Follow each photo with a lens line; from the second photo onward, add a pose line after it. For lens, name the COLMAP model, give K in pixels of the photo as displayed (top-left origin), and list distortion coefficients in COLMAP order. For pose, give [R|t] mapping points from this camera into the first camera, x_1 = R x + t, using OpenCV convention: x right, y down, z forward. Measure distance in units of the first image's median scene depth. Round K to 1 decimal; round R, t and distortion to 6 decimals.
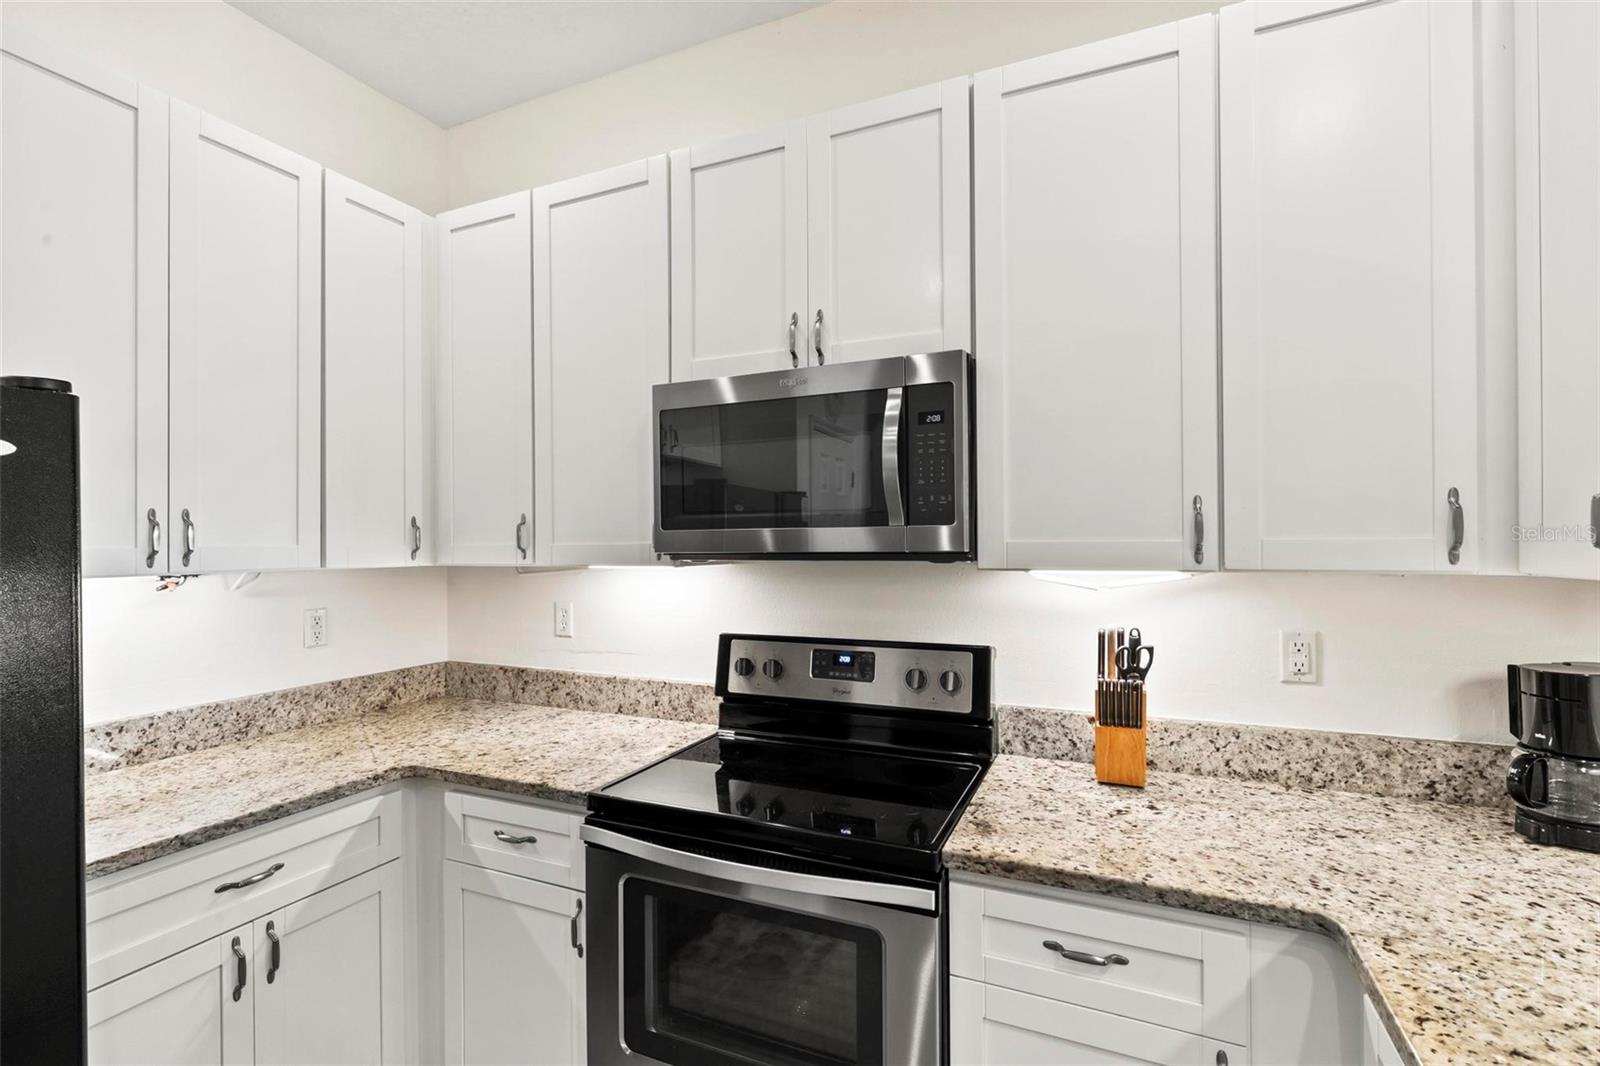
lens RADIAL K [[756.8, 0, 797.2], [0, 756.8, 538.8], [0, 0, 1]] dist [0.001728, 0.000234]
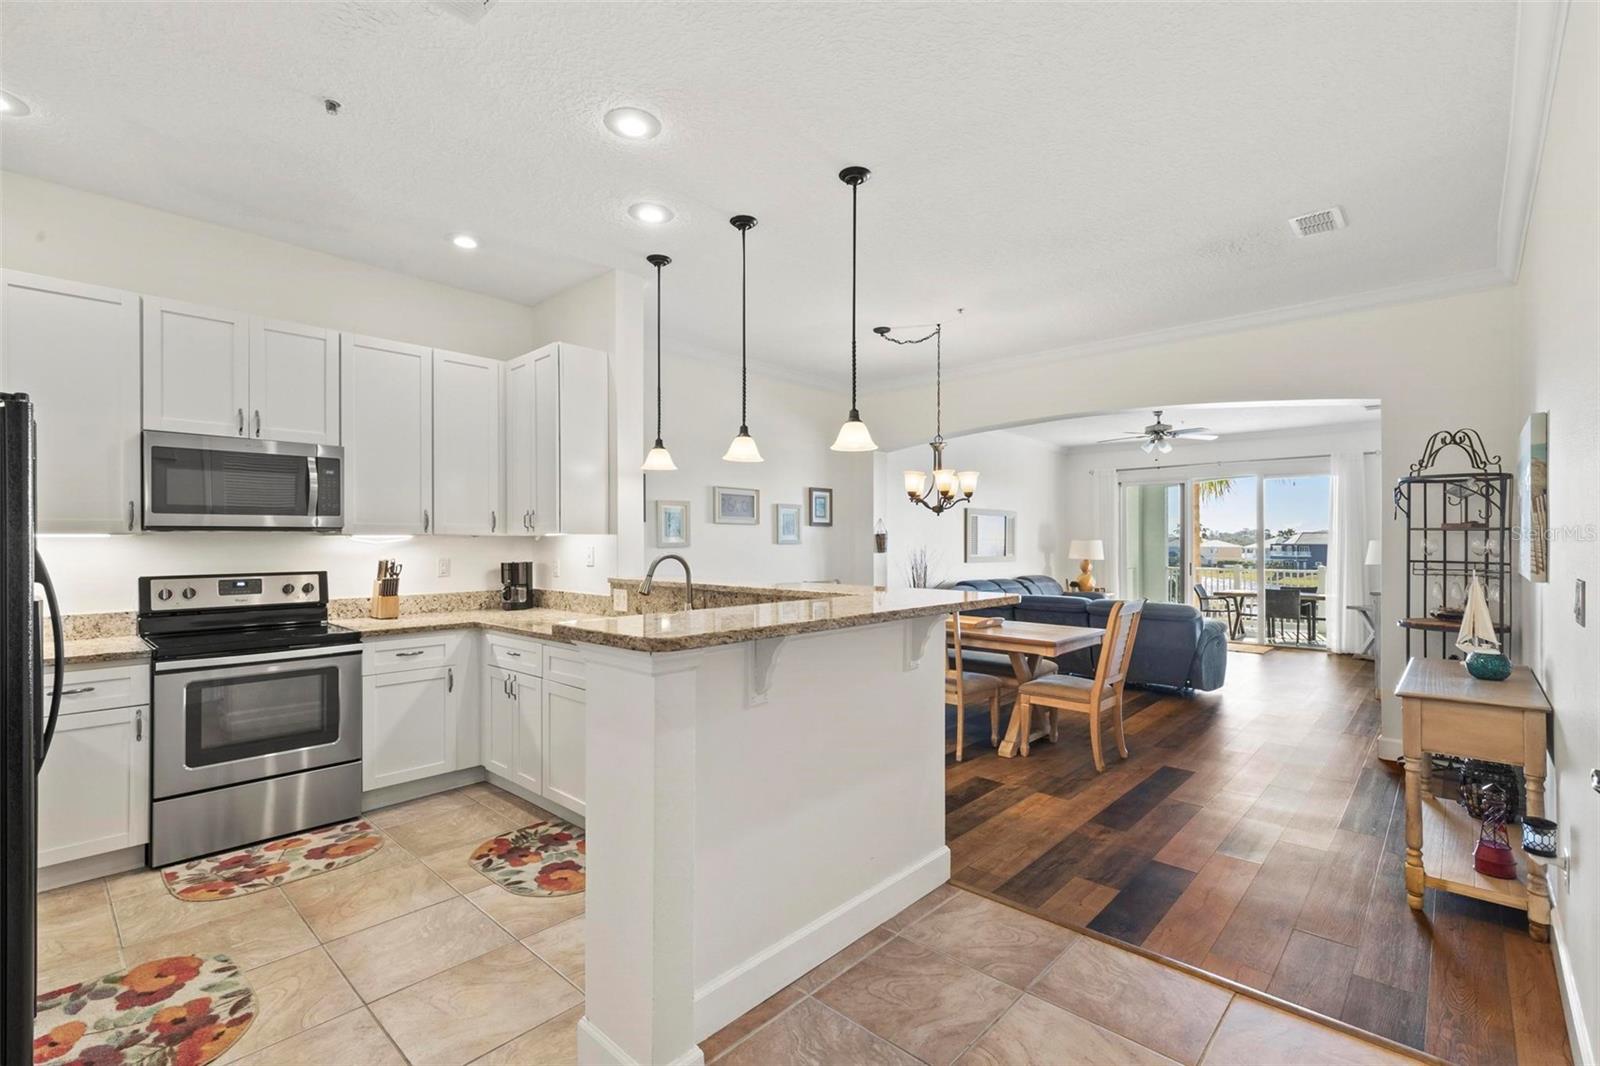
lens RADIAL K [[725.7, 0, 795.7], [0, 725.7, 545.7], [0, 0, 1]] dist [0.002687, 0.001376]
pose [[0.333755, -0.002993, 0.942655, -1.576617], [0.002450, 0.999994, 0.002308, 0.079141], [-0.942657, 0.001539, 0.333761, -1.239858]]
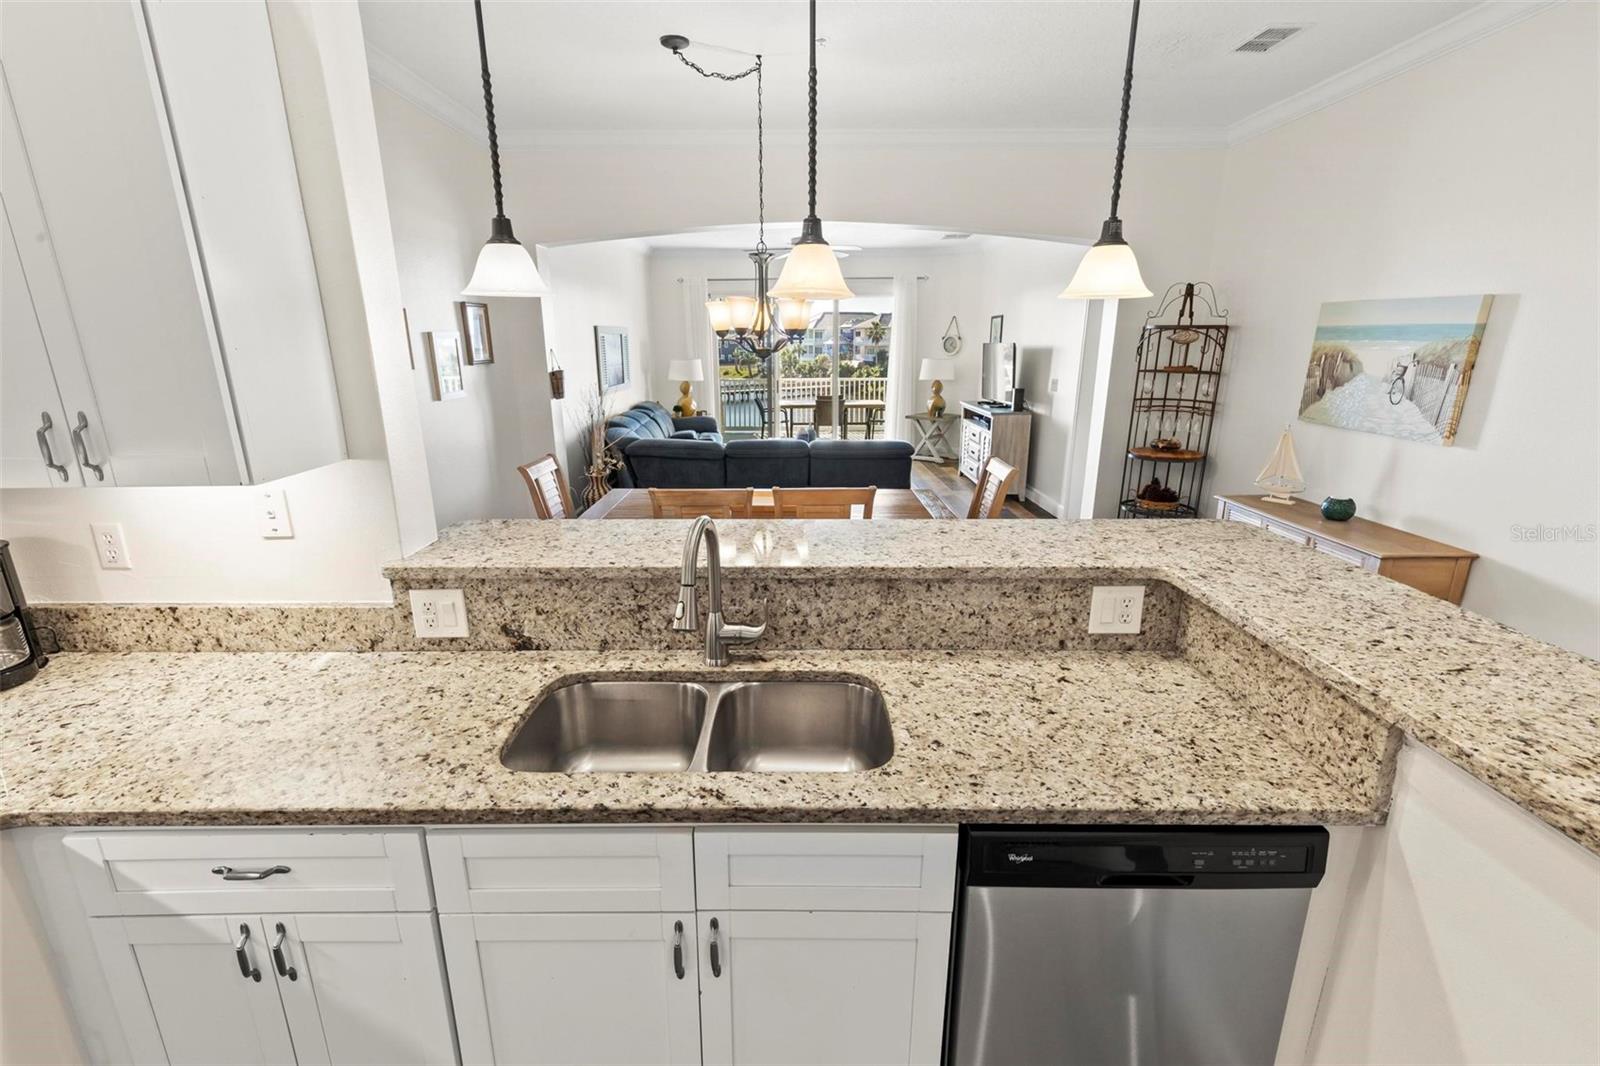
lens RADIAL K [[725.7, 0, 795.3], [0, 725.7, 538.5], [0, 0, 1]] dist [0.002687, 0.001376]
pose [[-0.398752, -0.243111, 0.884248, -0.467565], [0.008401, 0.963213, 0.268609, -0.136059], [-0.917020, 0.114537, -0.382041, 0.187270]]
